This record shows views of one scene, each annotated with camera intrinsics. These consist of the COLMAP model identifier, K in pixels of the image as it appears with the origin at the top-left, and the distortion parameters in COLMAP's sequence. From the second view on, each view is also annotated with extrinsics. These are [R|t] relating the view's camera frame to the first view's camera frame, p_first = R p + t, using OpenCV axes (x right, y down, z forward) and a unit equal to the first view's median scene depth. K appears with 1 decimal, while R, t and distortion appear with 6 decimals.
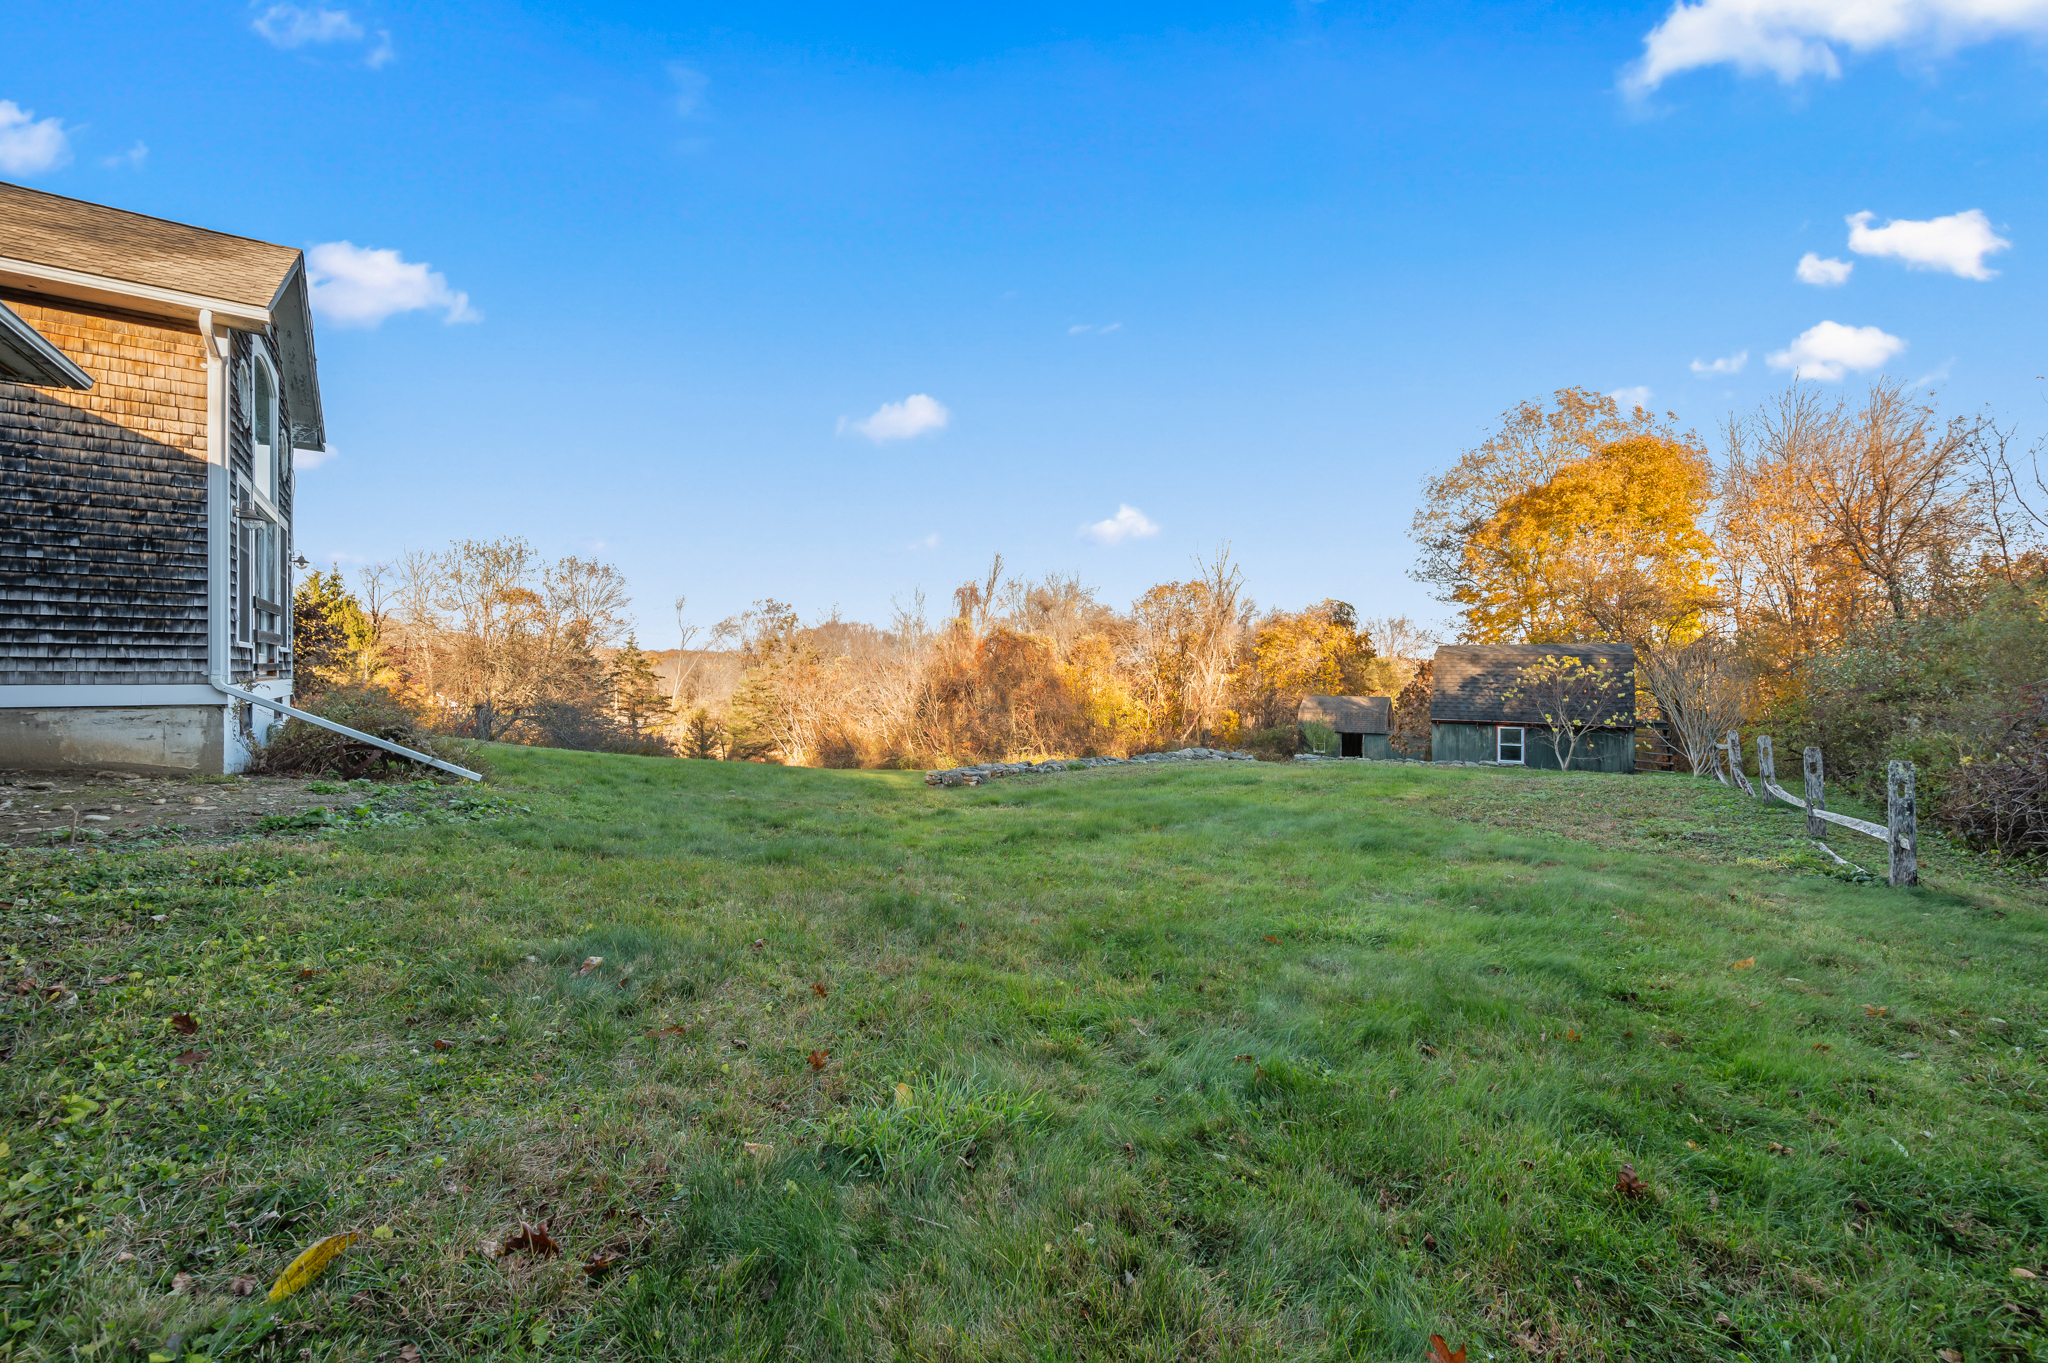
lens RADIAL K [[823.7, 0, 1014.8], [0, 823.7, 683.5], [0, 0, 1]] dist [-0.001861, -0.001022]
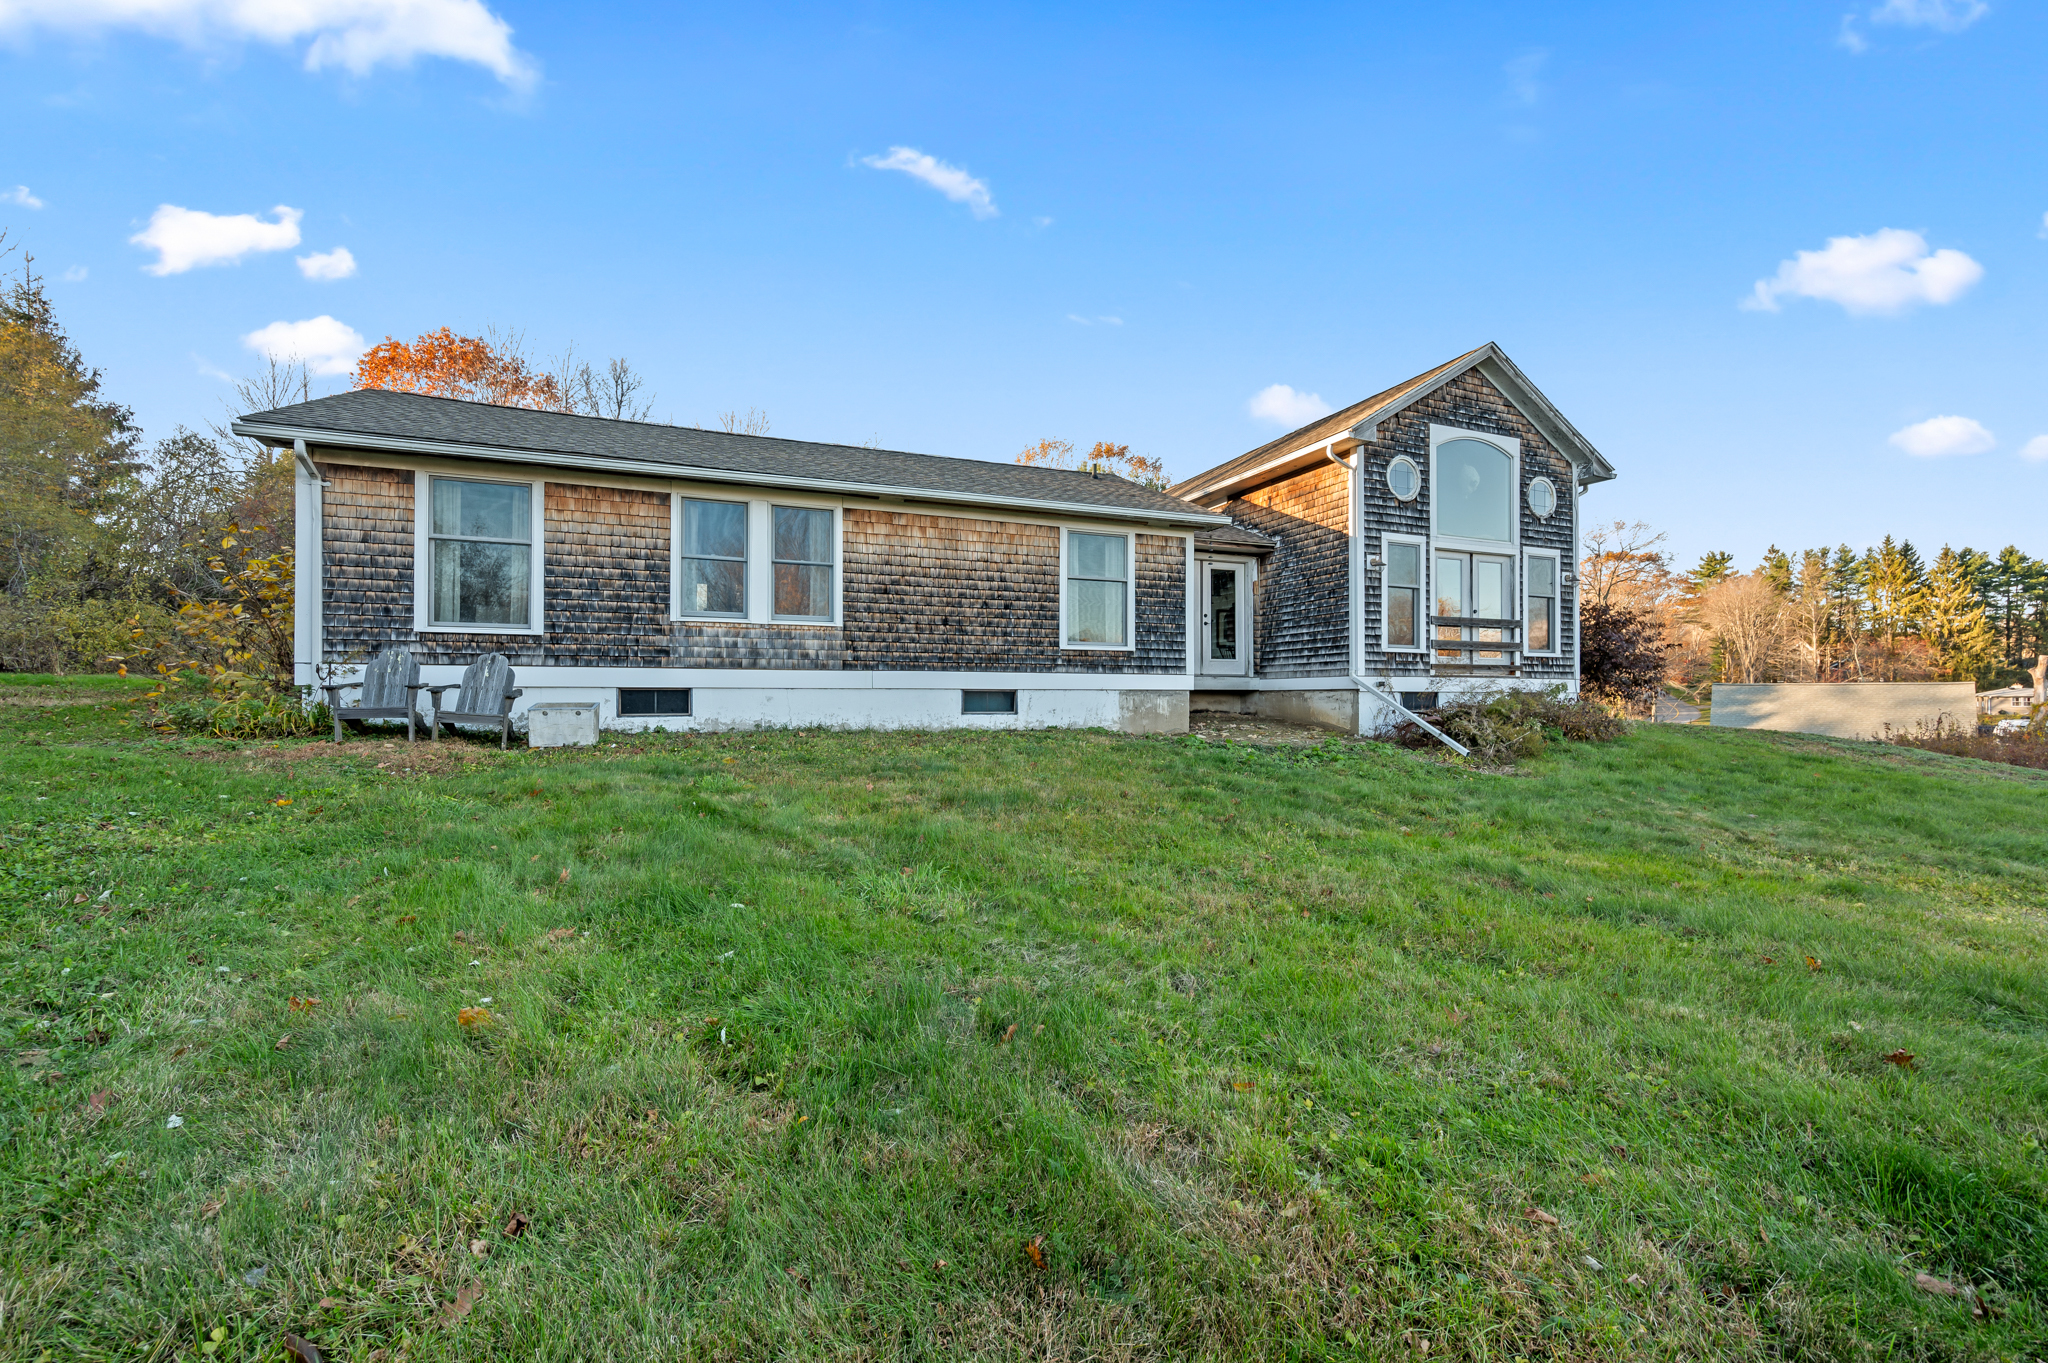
lens RADIAL K [[823.7, 0, 1018.4], [0, 823.7, 683.5], [0, 0, 1]] dist [-0.001861, -0.001022]
pose [[-0.222884, -0.017838, -0.974682, 0.728999], [-0.018940, 0.999723, -0.013965, 0.051068], [0.974661, 0.015348, -0.223160, 0.744843]]
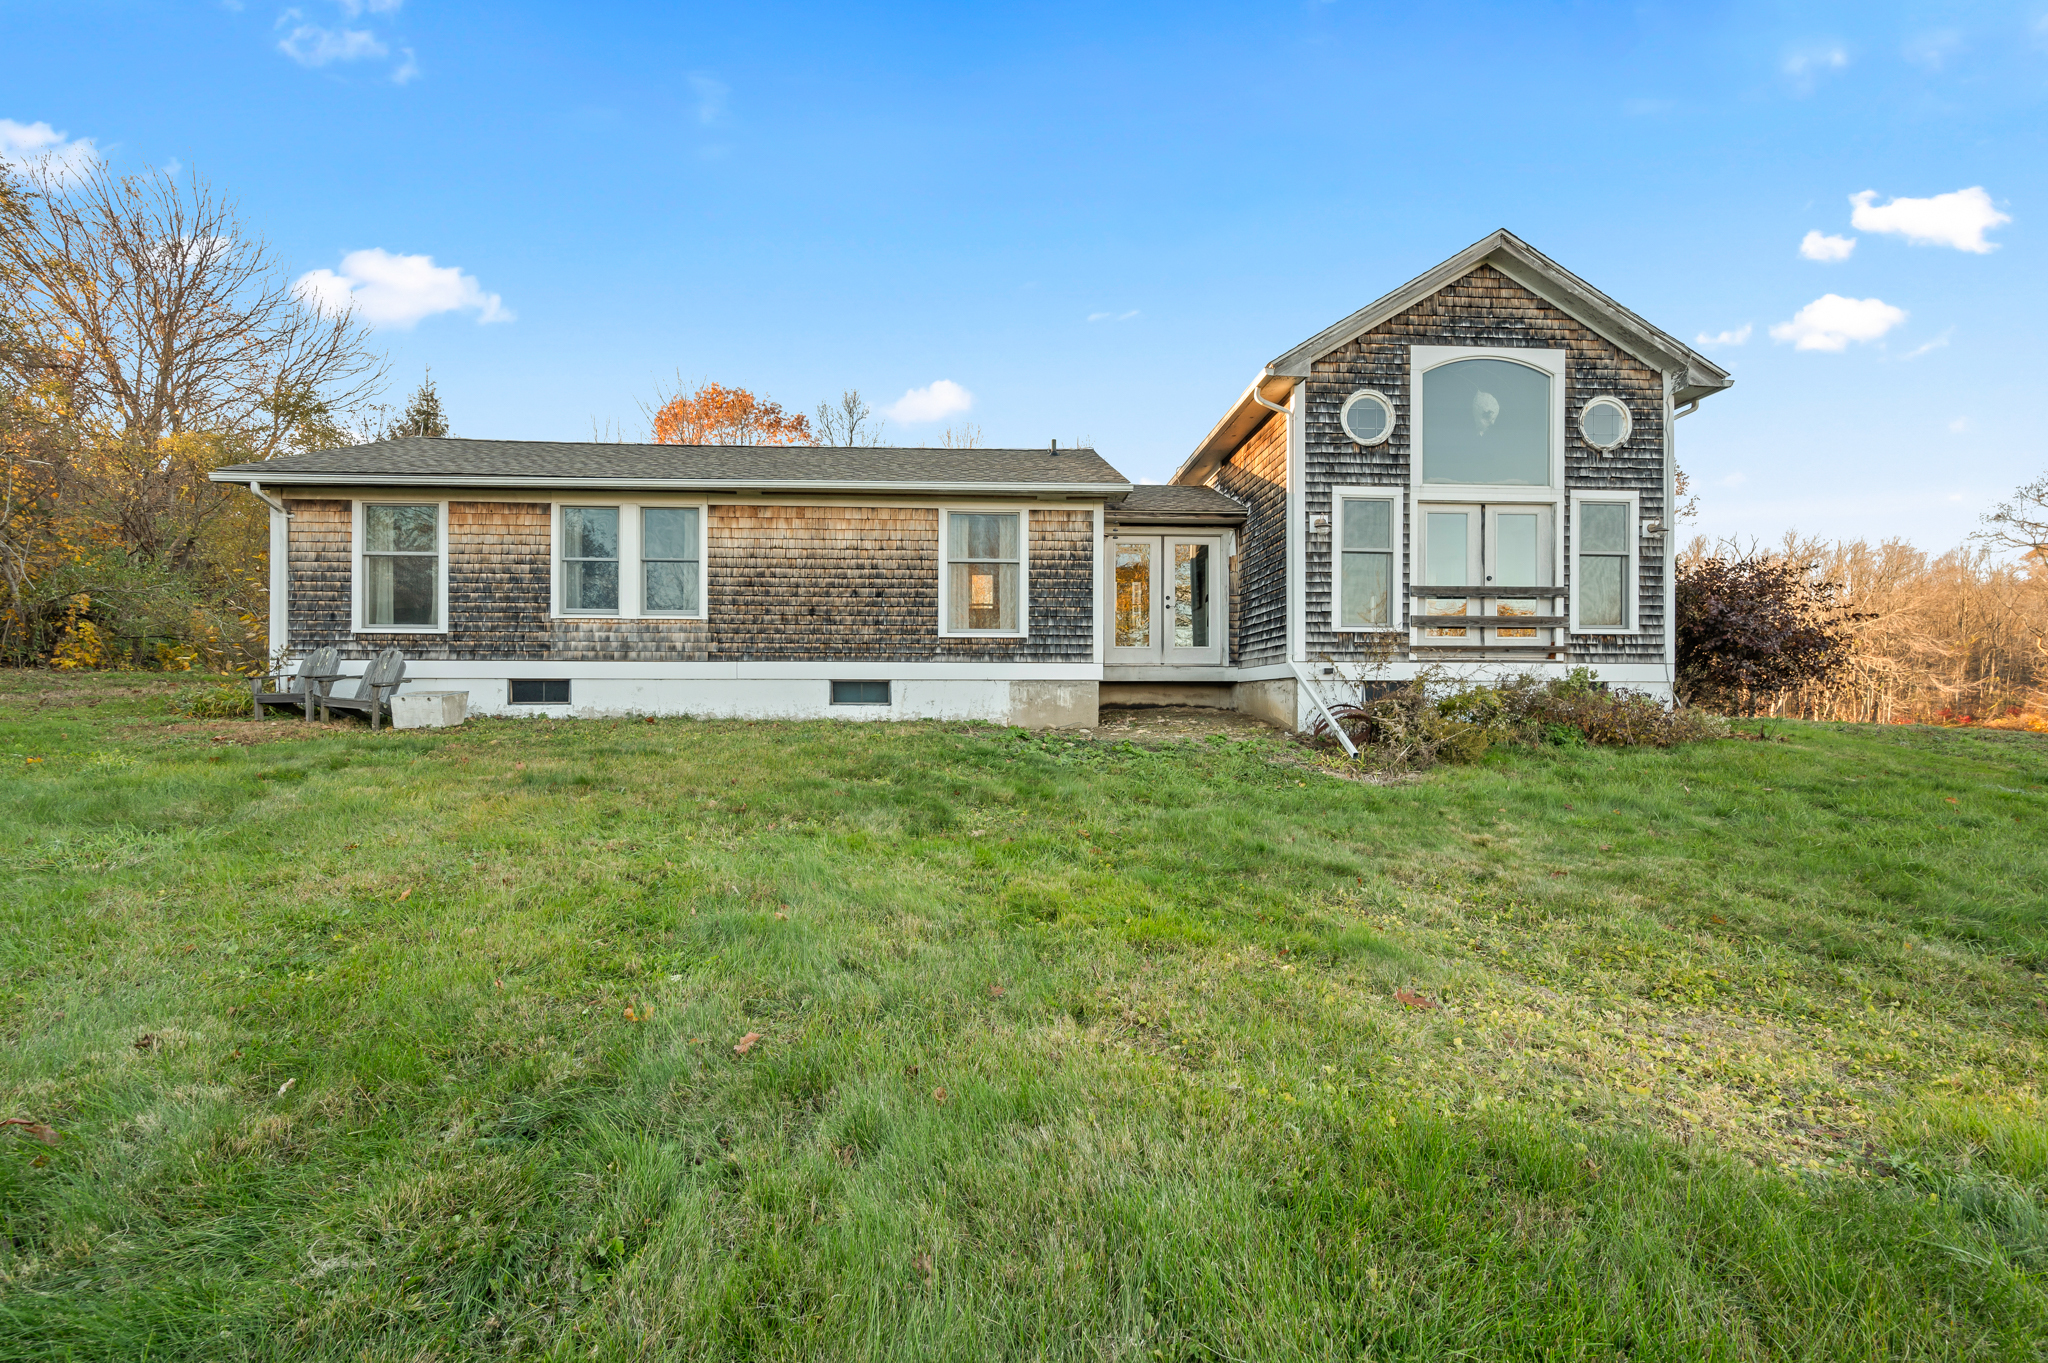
lens RADIAL K [[823.7, 0, 1025.6], [0, 823.7, 690.3], [0, 0, 1]] dist [-0.001861, -0.001022]
pose [[-0.528267, -0.012932, -0.848980, 0.374377], [-0.017992, 0.999830, -0.004035, 0.060876], [0.848887, 0.013143, -0.528410, 1.373527]]
